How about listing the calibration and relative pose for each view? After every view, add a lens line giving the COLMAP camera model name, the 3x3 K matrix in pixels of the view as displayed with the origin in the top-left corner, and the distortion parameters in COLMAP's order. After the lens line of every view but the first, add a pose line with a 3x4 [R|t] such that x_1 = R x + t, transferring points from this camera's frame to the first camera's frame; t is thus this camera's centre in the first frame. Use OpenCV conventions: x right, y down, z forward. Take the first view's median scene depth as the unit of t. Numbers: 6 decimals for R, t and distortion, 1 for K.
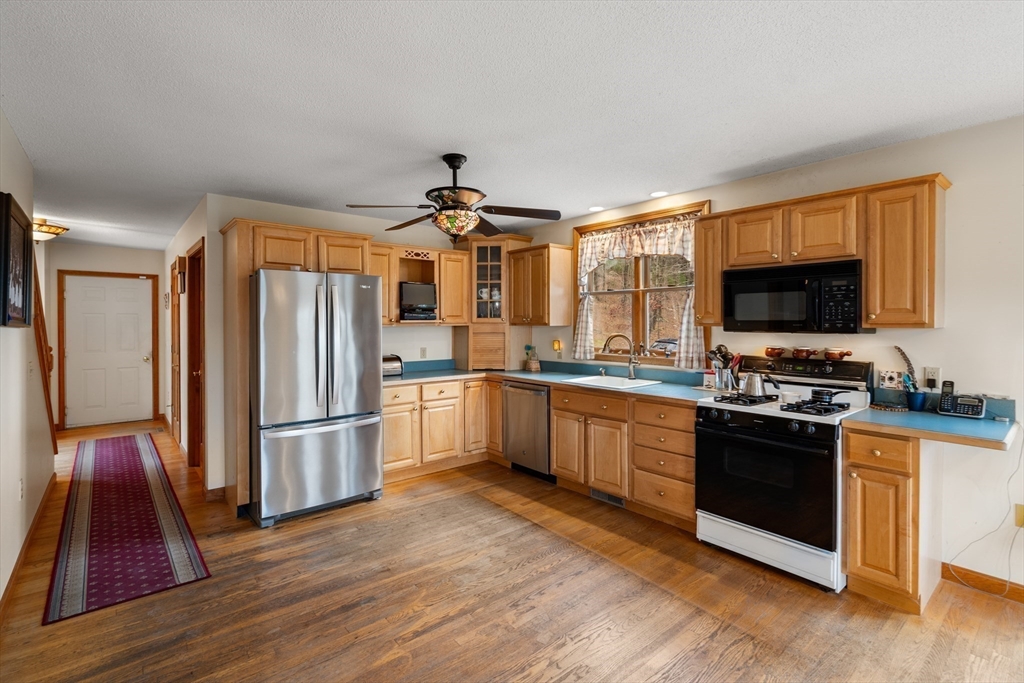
lens RADIAL K [[476.5, 0, 503.8], [0, 476.5, 326.1], [0, 0, 1]] dist [-0.004678, 0.001431]
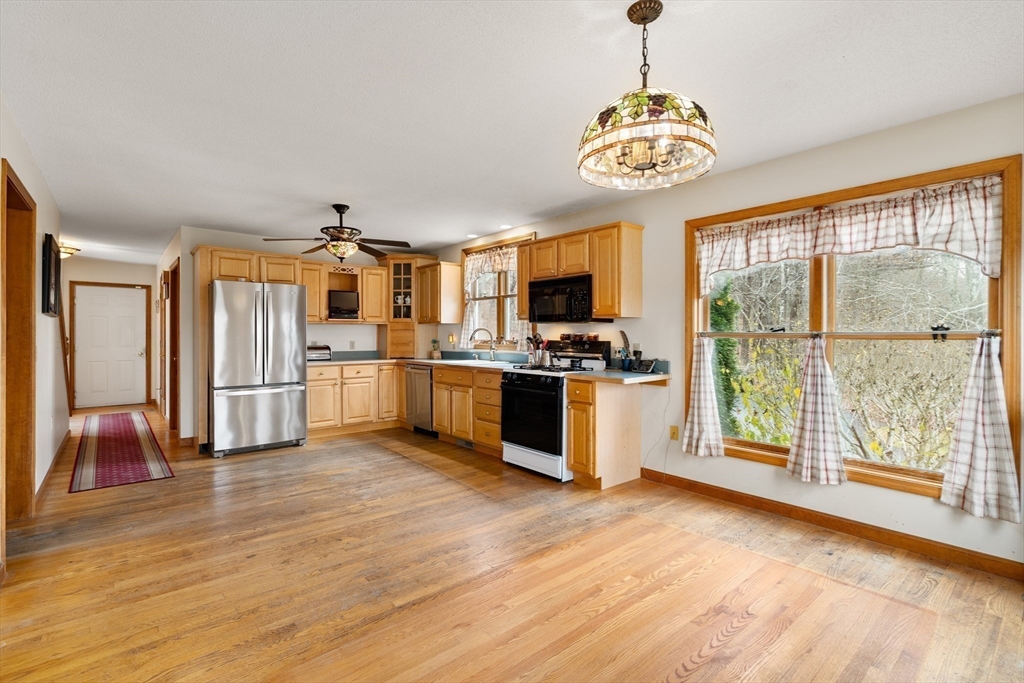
lens RADIAL K [[476.5, 0, 506.4], [0, 476.5, 335.7], [0, 0, 1]] dist [-0.004678, 0.001431]
pose [[0.999998, 0.001235, 0.001741, 0.396758], [-0.001224, 0.999978, -0.006518, 0.061590], [-0.001749, 0.006516, 0.999977, -0.477932]]
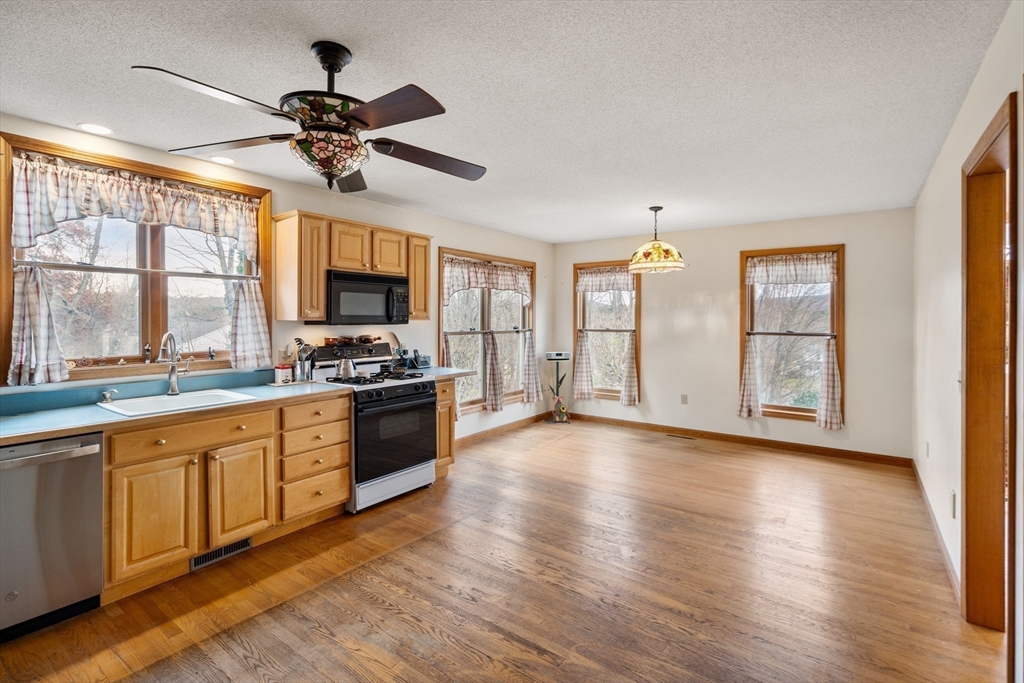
lens RADIAL K [[476.5, 0, 520.3], [0, 476.5, 321.2], [0, 0, 1]] dist [-0.004678, 0.001431]
pose [[-0.260591, -0.007089, 0.965423, -0.731129], [0.007753, 0.999925, 0.009435, -0.004430], [-0.965418, 0.009944, -0.260517, 0.879410]]
